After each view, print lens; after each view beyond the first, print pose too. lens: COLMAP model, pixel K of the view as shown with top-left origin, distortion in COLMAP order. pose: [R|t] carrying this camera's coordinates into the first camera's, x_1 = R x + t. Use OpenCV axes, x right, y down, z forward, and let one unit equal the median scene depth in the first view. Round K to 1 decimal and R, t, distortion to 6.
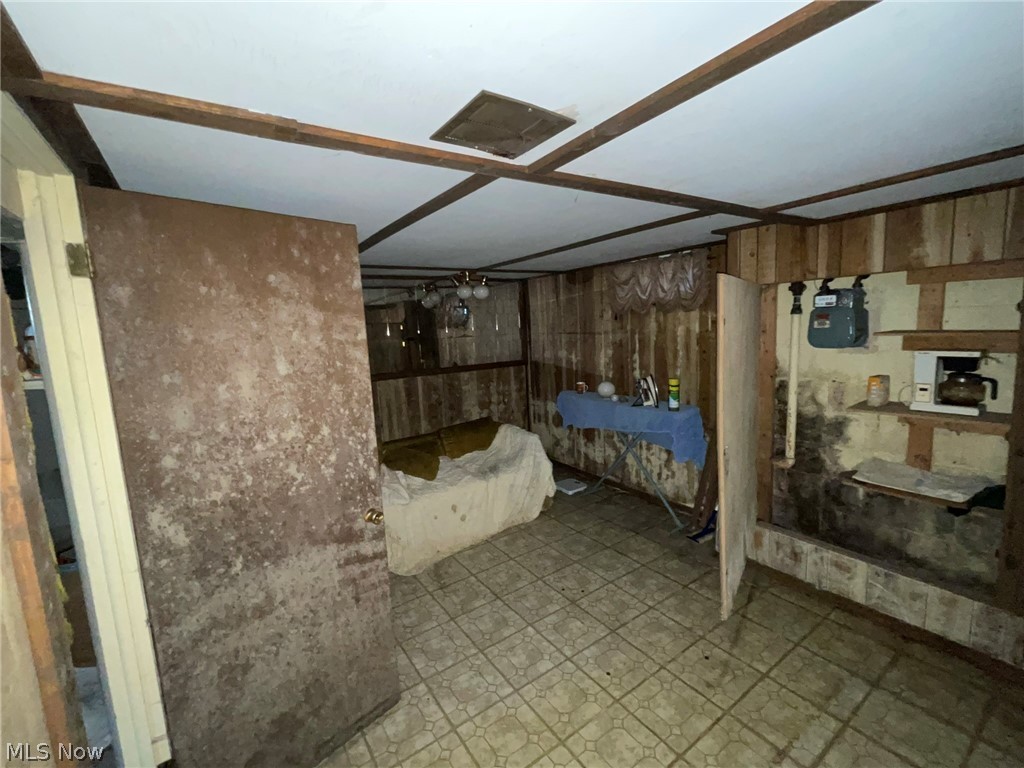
lens RADIAL K [[444.9, 0, 509.1], [0, 444.9, 386.6], [0, 0, 1]] dist [-0.002544, -0.000250]
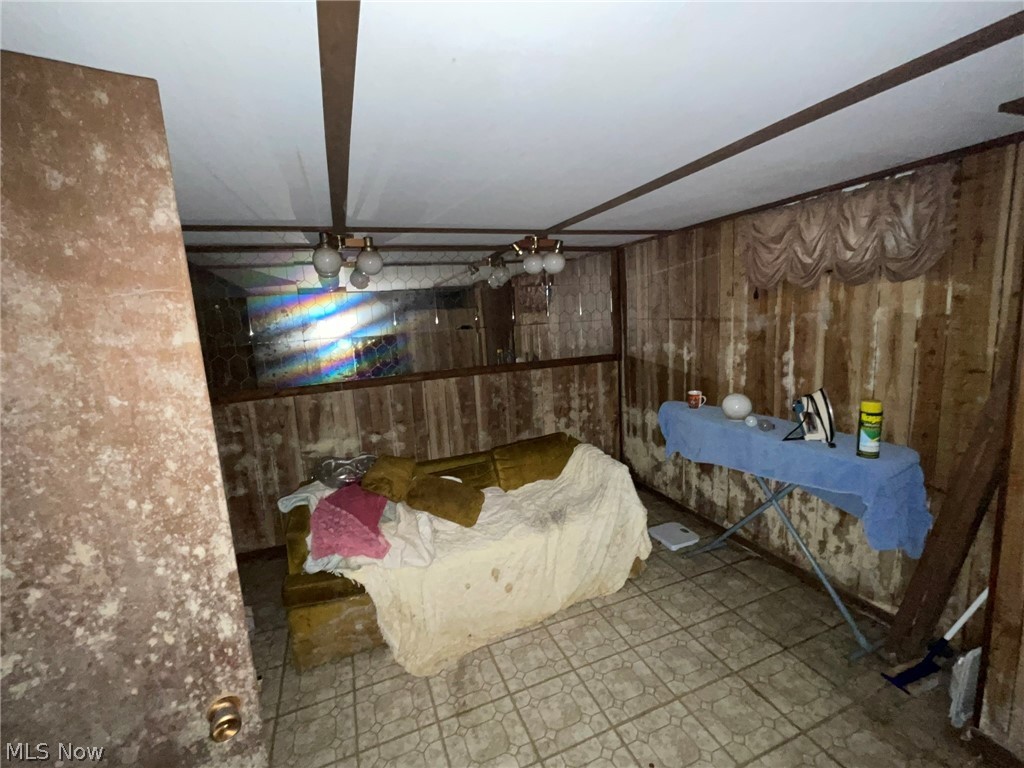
lens RADIAL K [[444.9, 0, 511.5], [0, 444.9, 385.3], [0, 0, 1]] dist [-0.002544, -0.000250]
pose [[0.974041, 0.027625, -0.224679, 0.046995], [-0.020268, 0.999182, 0.034985, -0.044322], [0.225462, -0.029523, 0.973804, 0.322550]]
